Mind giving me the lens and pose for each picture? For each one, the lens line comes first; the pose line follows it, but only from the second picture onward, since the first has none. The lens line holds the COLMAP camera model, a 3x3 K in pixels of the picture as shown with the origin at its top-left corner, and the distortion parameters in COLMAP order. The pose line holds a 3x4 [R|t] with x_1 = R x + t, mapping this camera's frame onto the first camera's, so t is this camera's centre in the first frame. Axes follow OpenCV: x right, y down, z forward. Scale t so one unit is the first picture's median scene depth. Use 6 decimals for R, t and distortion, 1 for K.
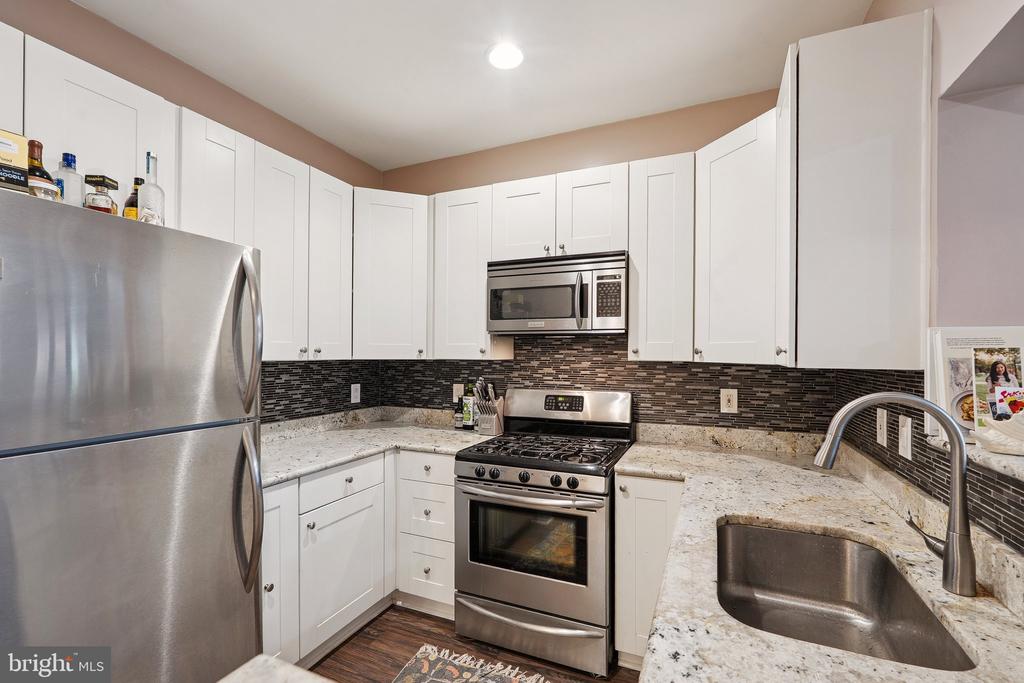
lens RADIAL K [[451.6, 0, 532.8], [0, 451.6, 348.8], [0, 0, 1]] dist [-0.002872, -0.002237]
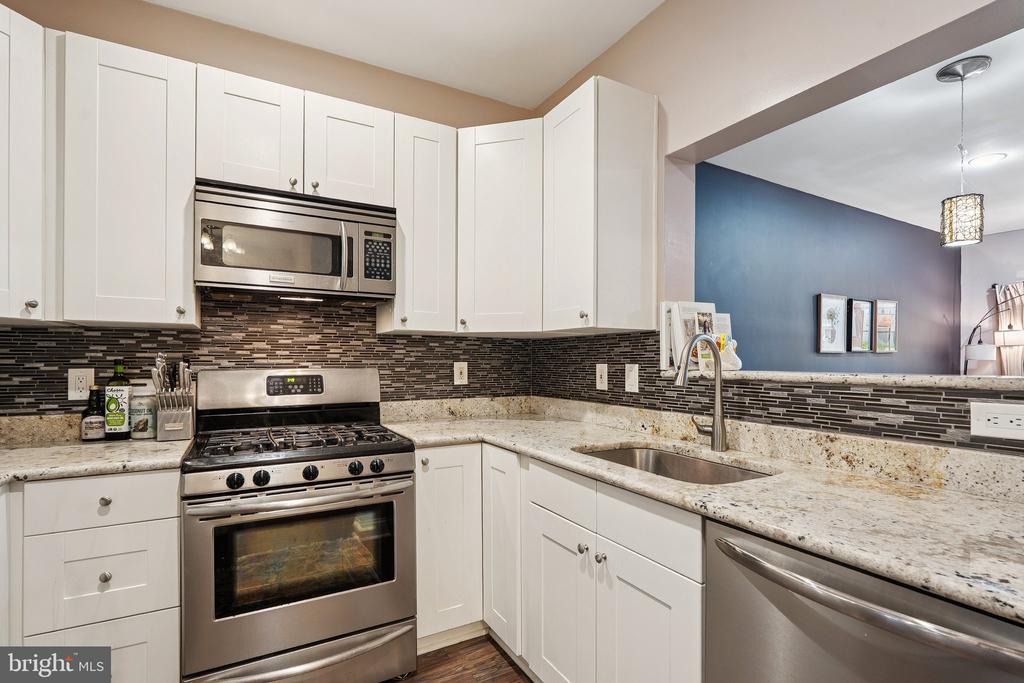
lens RADIAL K [[480.7, 0, 515.1], [0, 480.7, 356.3], [0, 0, 1]] dist [-0.005944, 0.000534]
pose [[0.610818, 0.000886, 0.791771, -0.407828], [-0.002467, 0.999997, 0.000784, 0.077631], [-0.791767, -0.002432, 0.610818, 0.212650]]
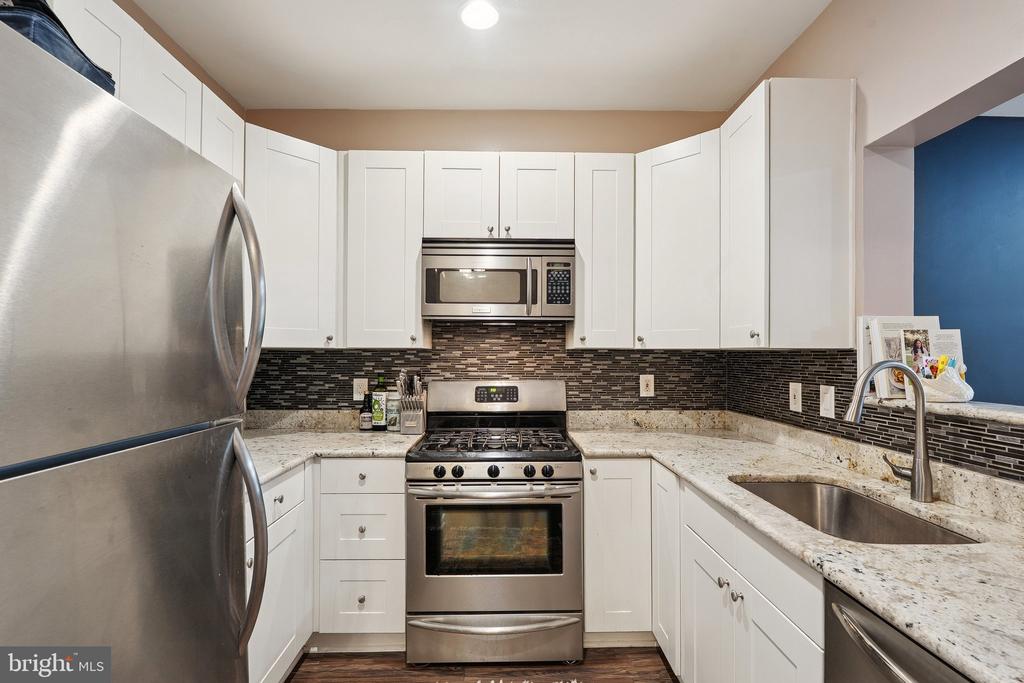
lens RADIAL K [[480.7, 0, 523.8], [0, 480.7, 346.1], [0, 0, 1]] dist [-0.005944, 0.000534]
pose [[0.907264, 0.004887, 0.420532, -0.345067], [-0.002123, 0.999973, -0.007041, 0.029599], [-0.420555, 0.005496, 0.907250, 0.068652]]
